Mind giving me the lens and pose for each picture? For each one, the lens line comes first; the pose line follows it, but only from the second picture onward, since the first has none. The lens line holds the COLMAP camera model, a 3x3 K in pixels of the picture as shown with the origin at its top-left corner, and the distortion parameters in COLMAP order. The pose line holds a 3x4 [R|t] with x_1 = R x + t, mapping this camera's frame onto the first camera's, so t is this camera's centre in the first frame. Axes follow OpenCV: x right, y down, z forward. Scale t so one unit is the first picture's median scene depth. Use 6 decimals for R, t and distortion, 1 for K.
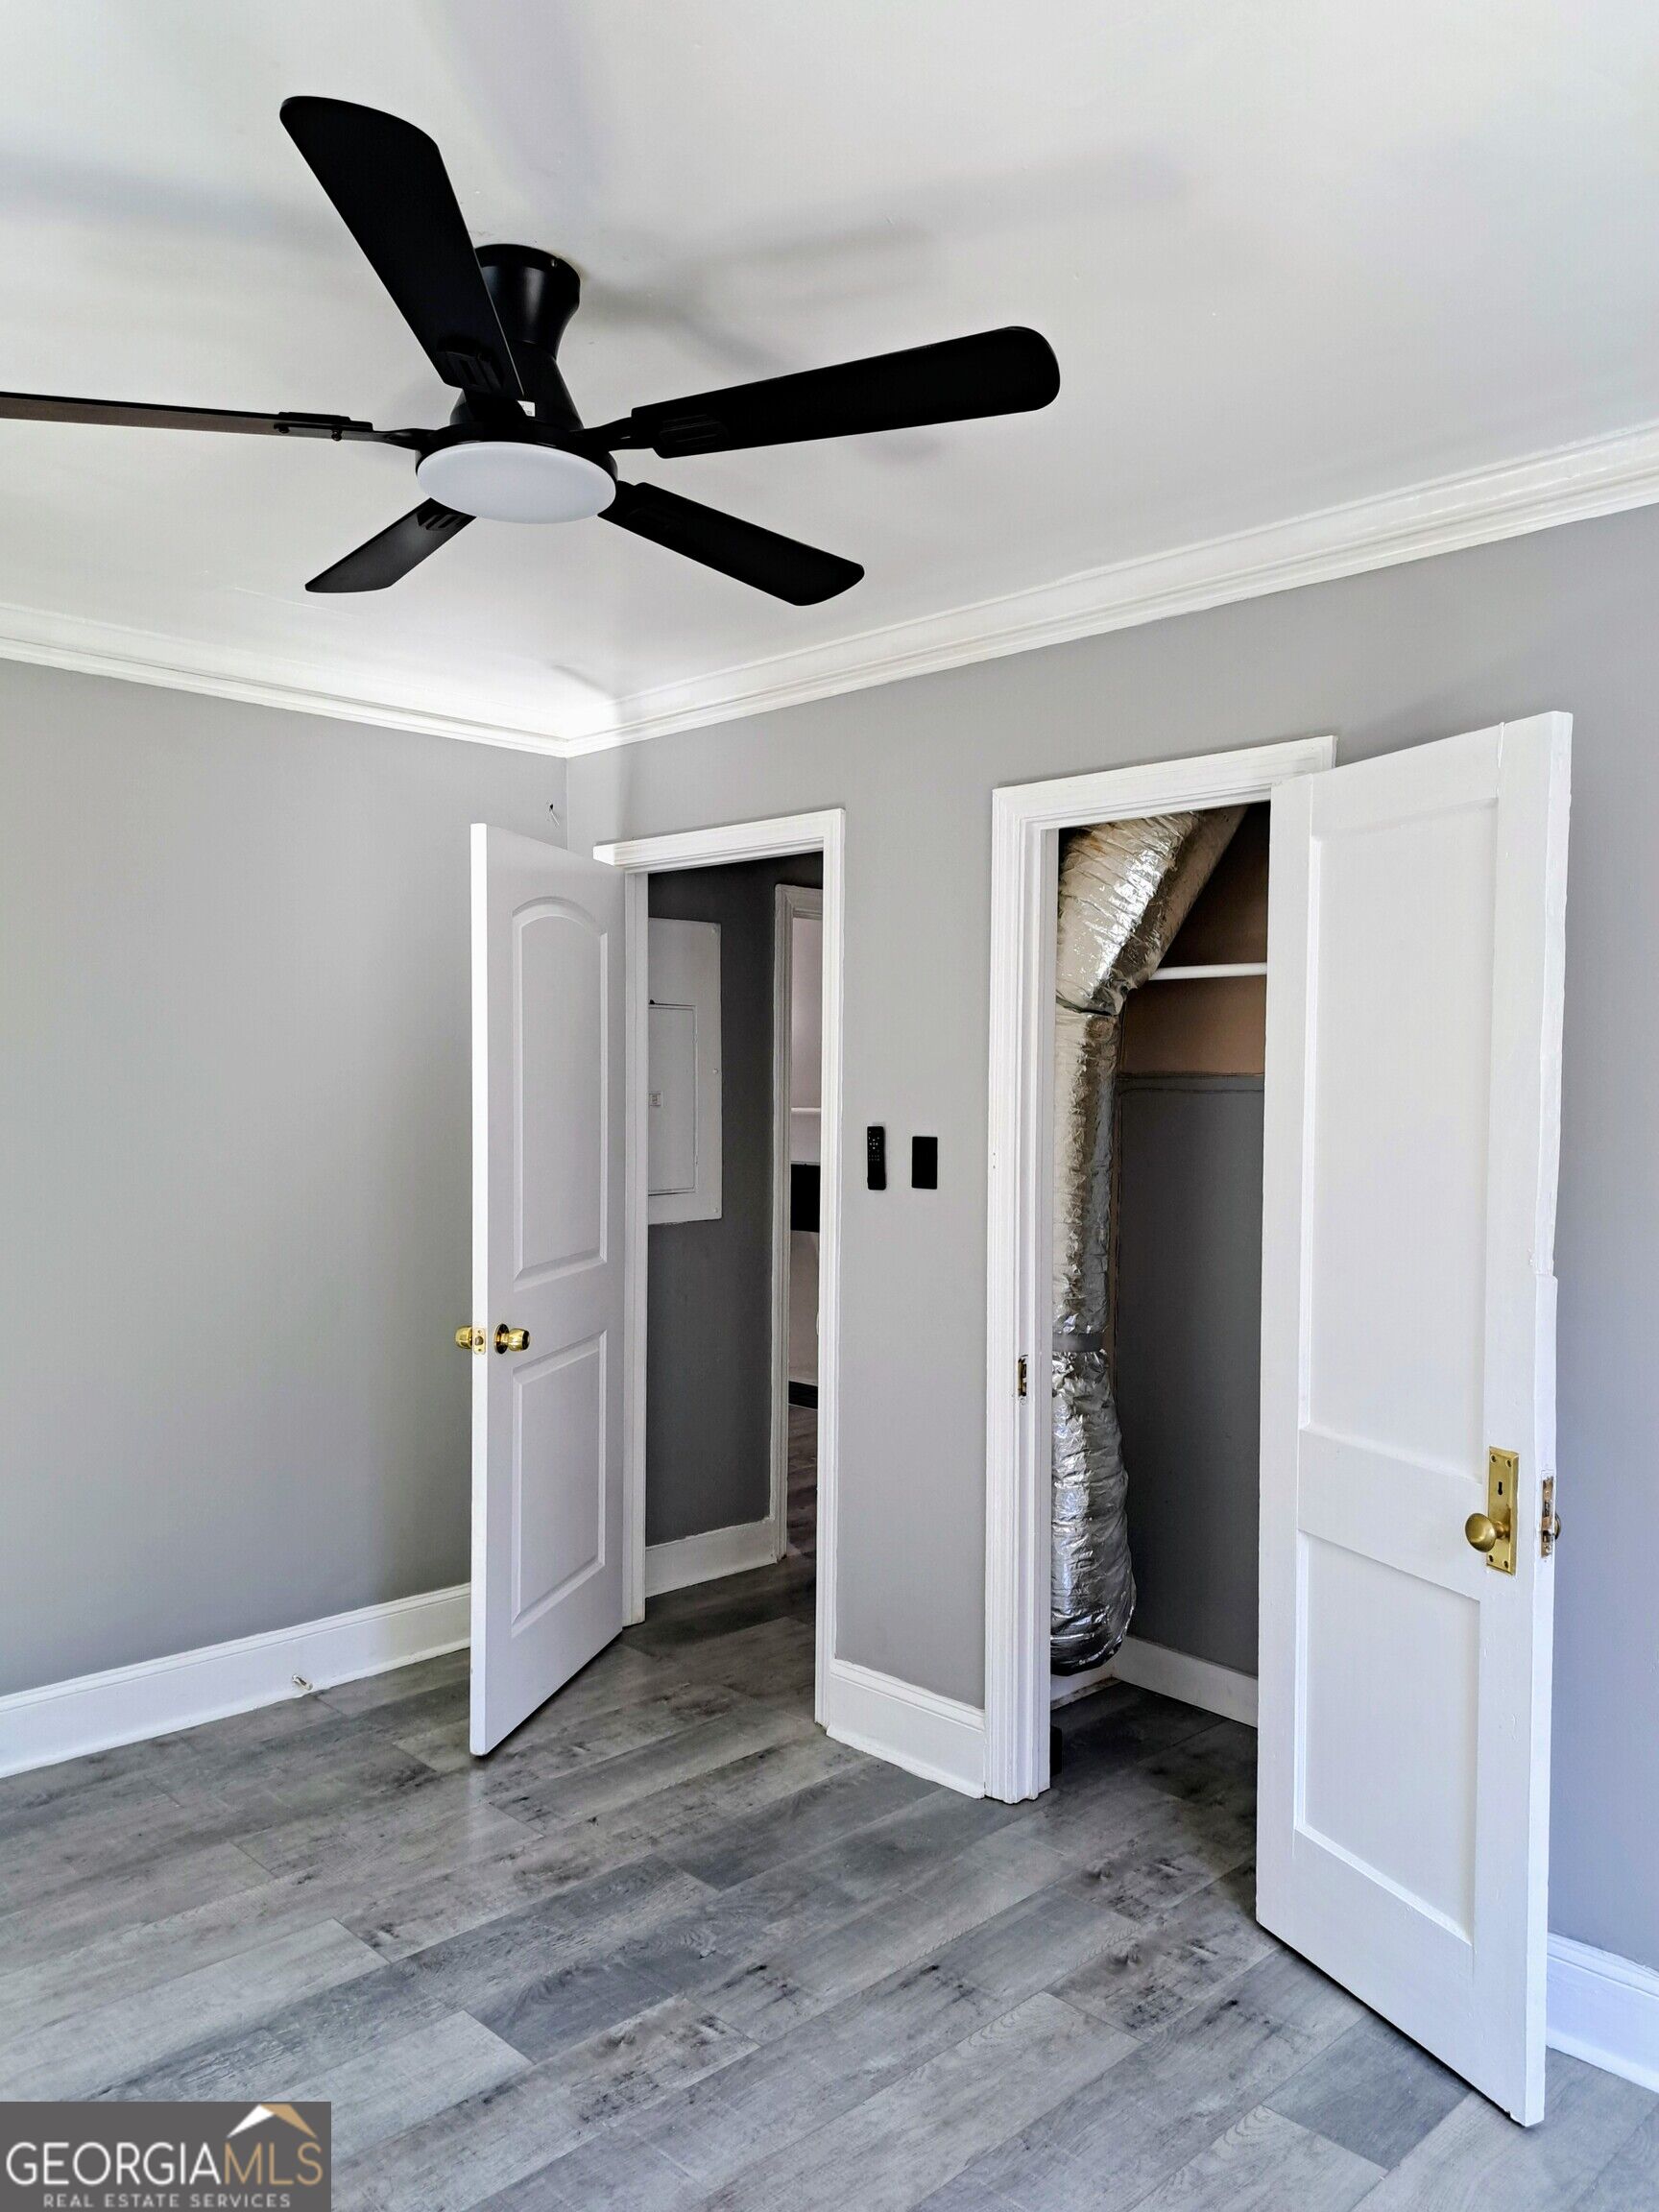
lens RADIAL K [[1615.2, 0, 830.1], [0, 1615.2, 1114.6], [0, 0, 1]] dist [0.060536, -0.029078]
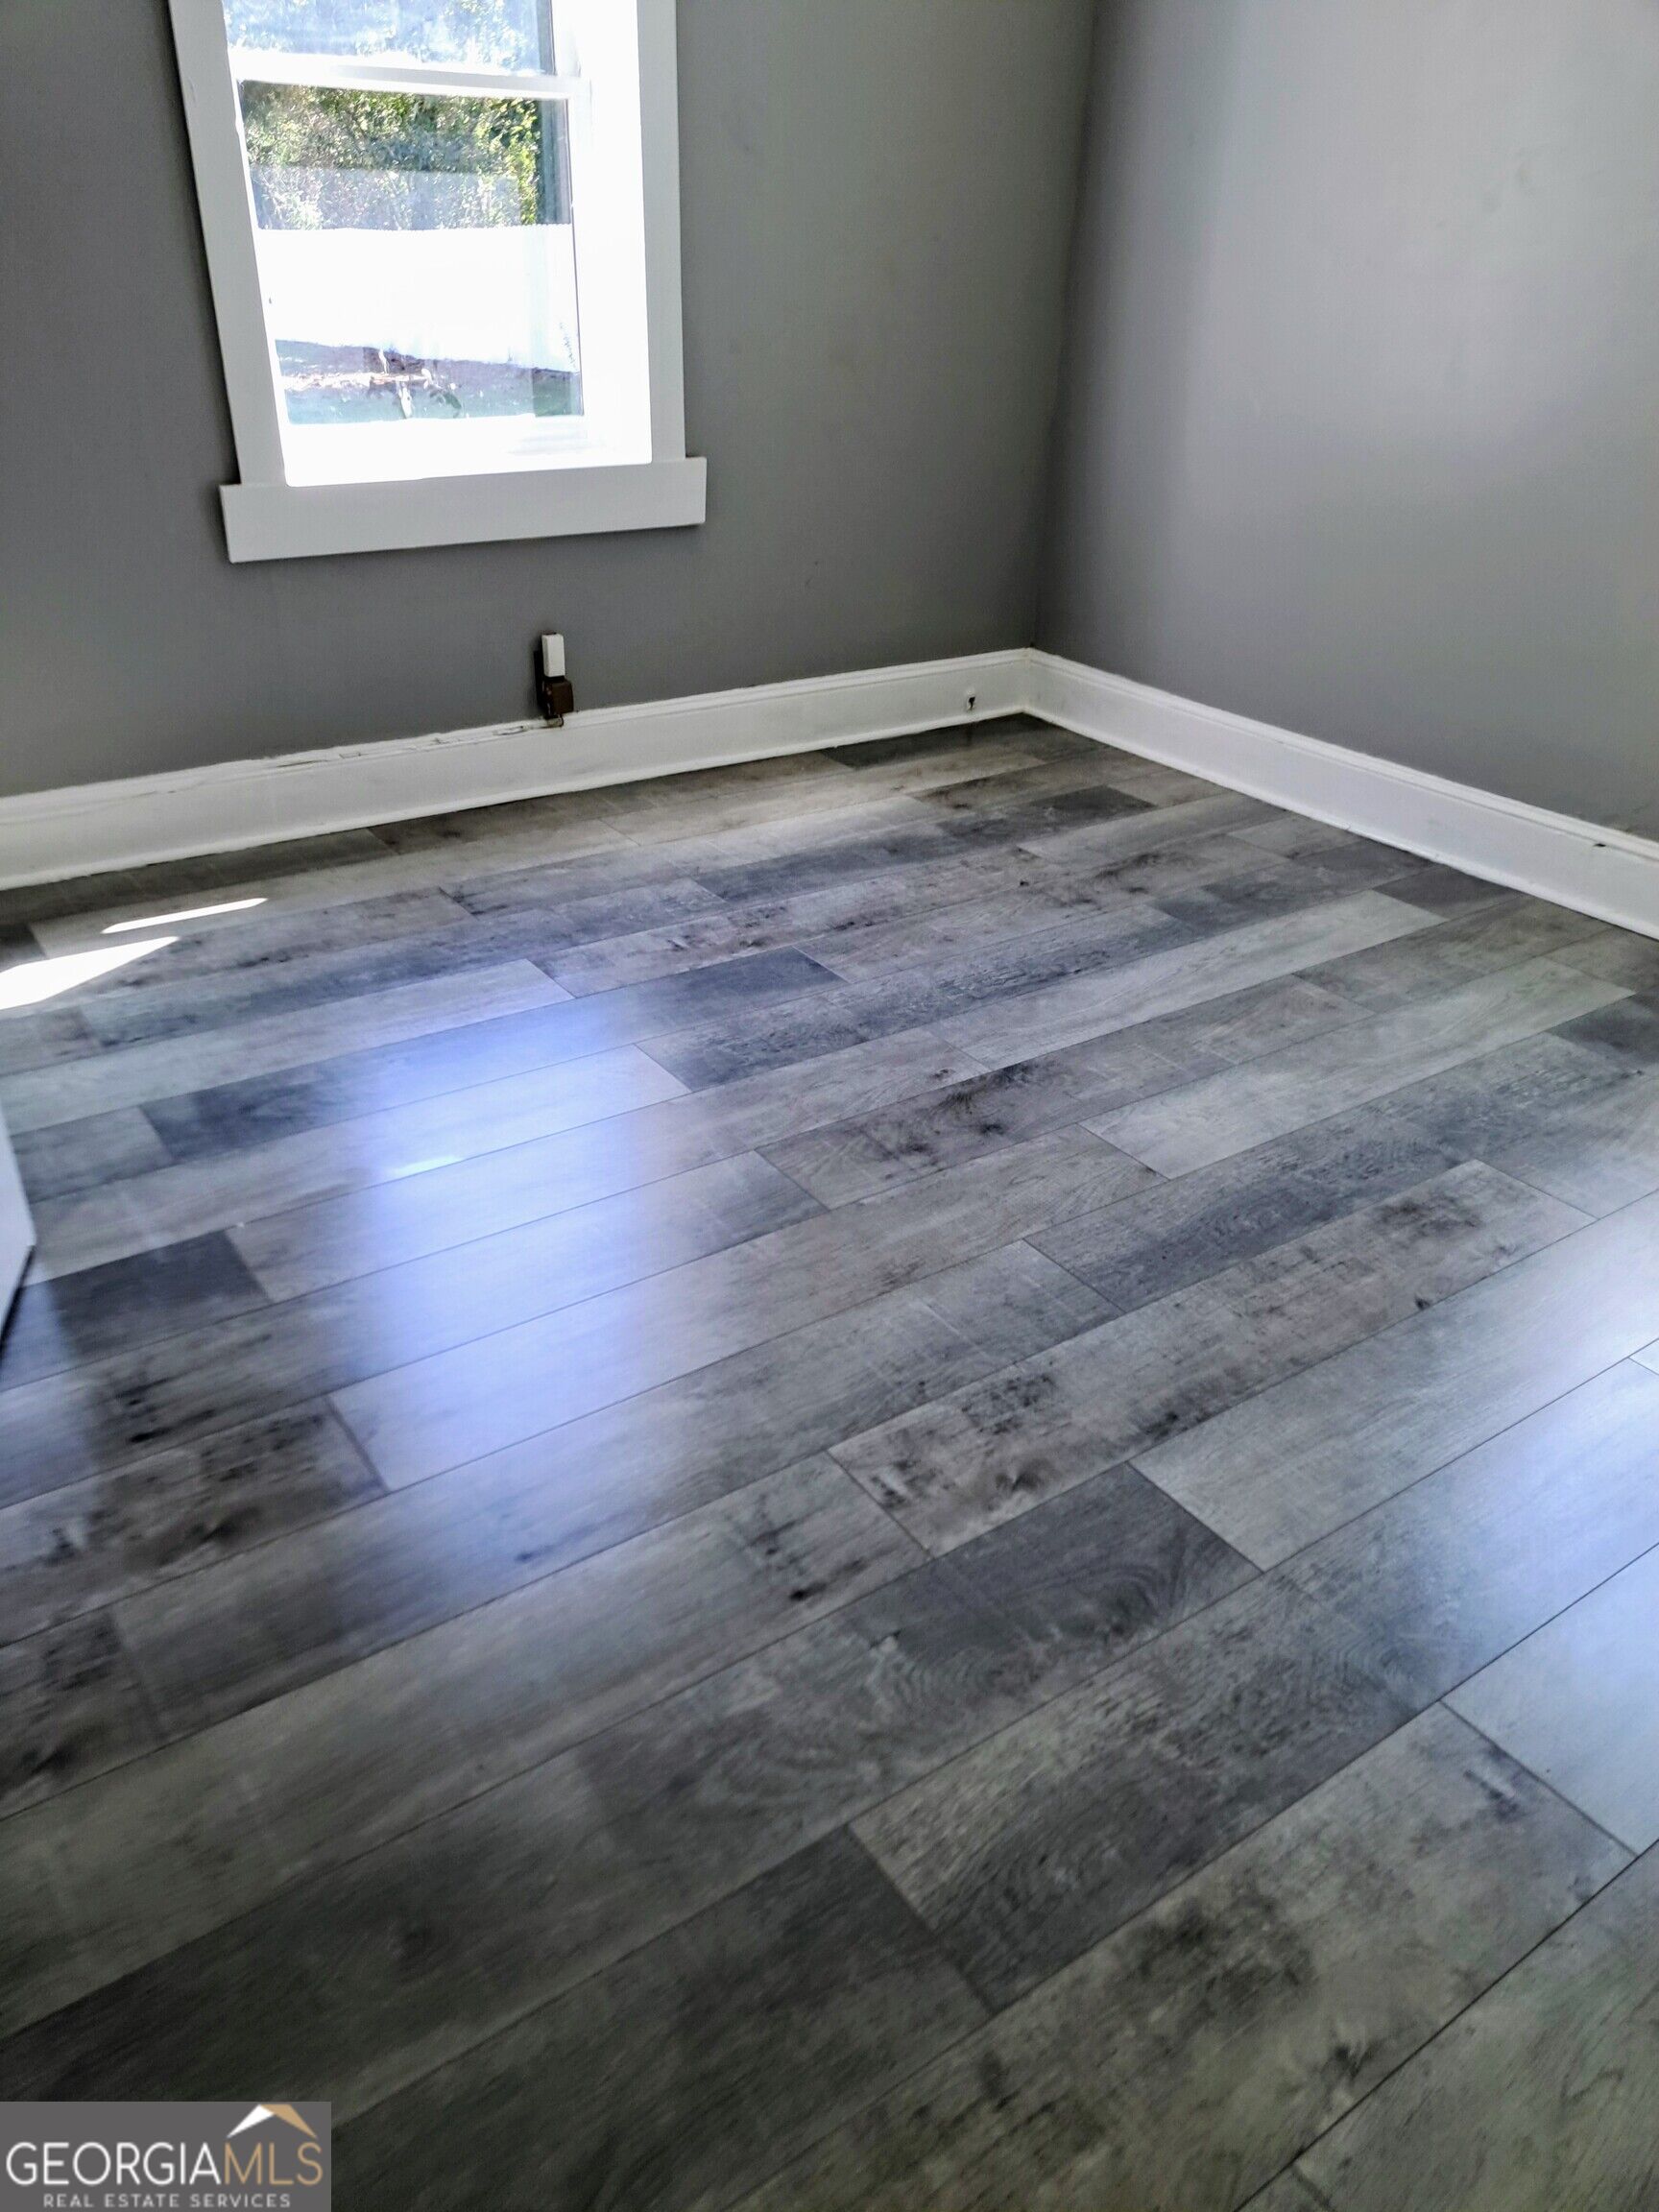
lens RADIAL K [[1615.2, 0, 834.3], [0, 1615.2, 1120.5], [0, 0, 1]] dist [0.060536, -0.029078]
pose [[-0.987015, -0.108020, 0.118883, -0.112433], [-0.032582, 0.859364, 0.510325, 0.065228], [-0.157289, 0.499825, -0.851725, 1.492410]]
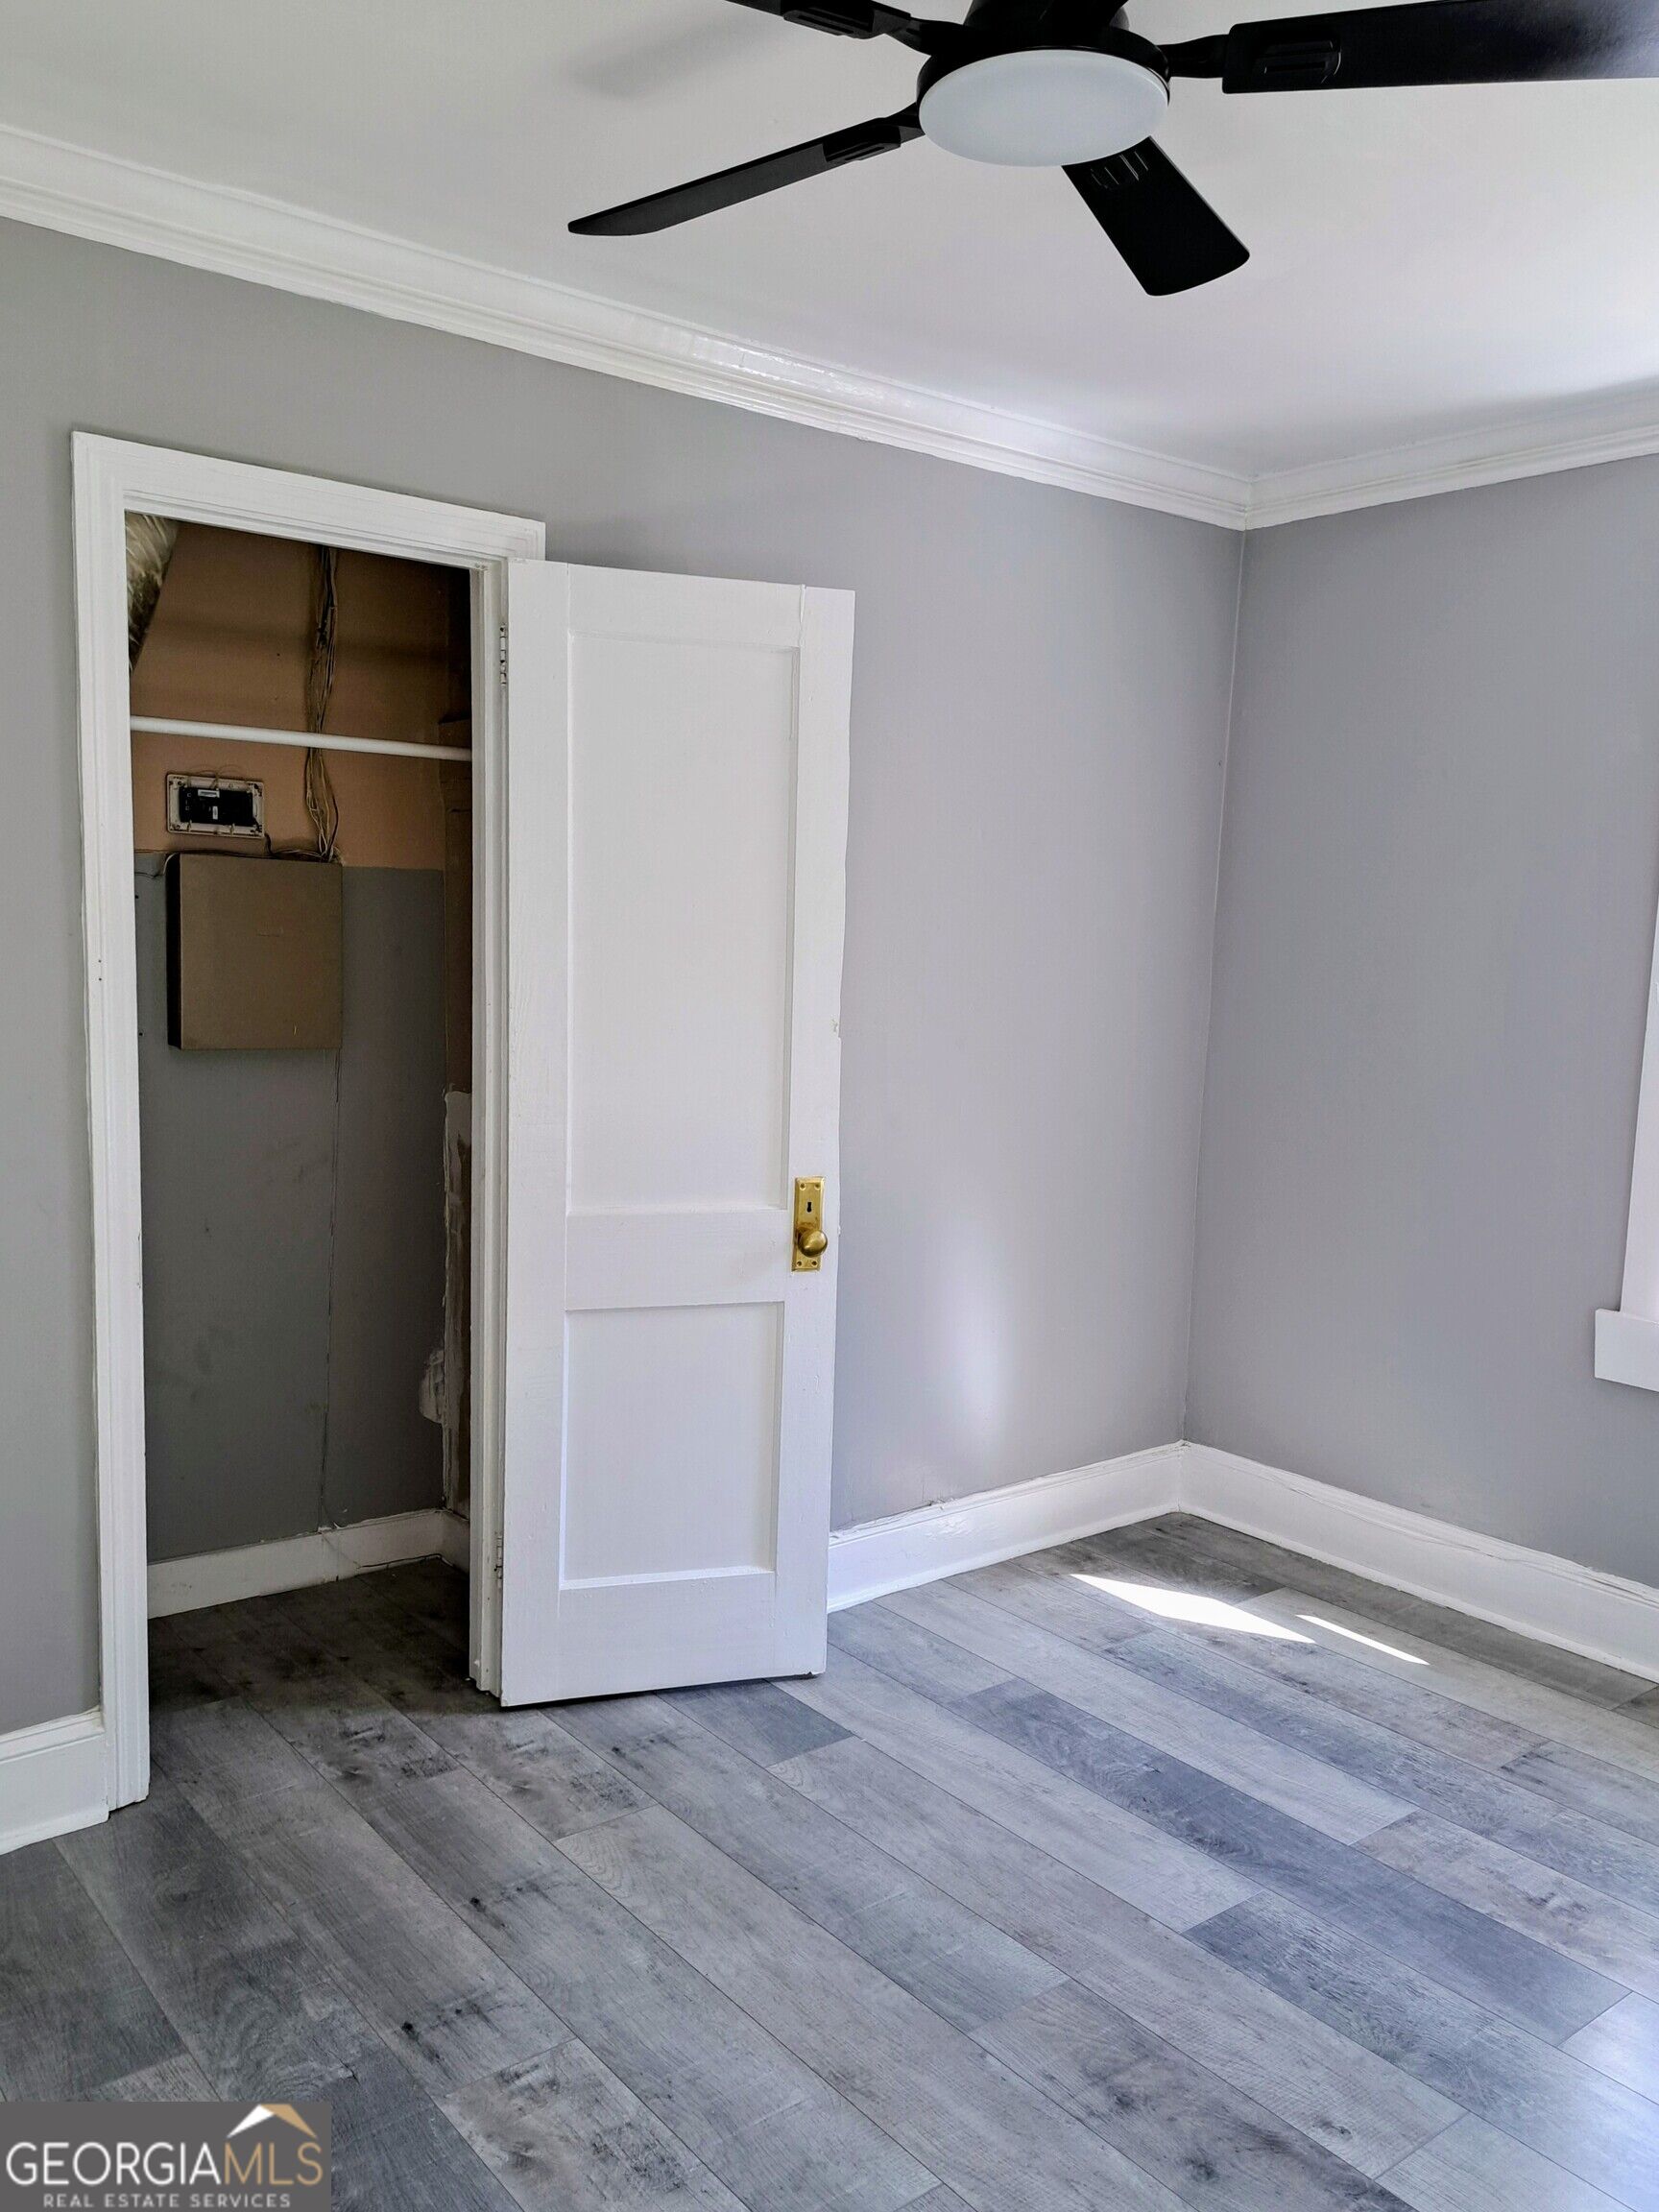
lens RADIAL K [[1756.4, 0, 828.8], [0, 1756.4, 1108.6], [0, 0, 1]] dist [0.031195, -0.034434]
pose [[0.105116, -0.113954, 0.987910, -0.828293], [-0.006951, 0.993305, 0.115316, -0.003222], [-0.994436, -0.018988, 0.103620, 0.762571]]
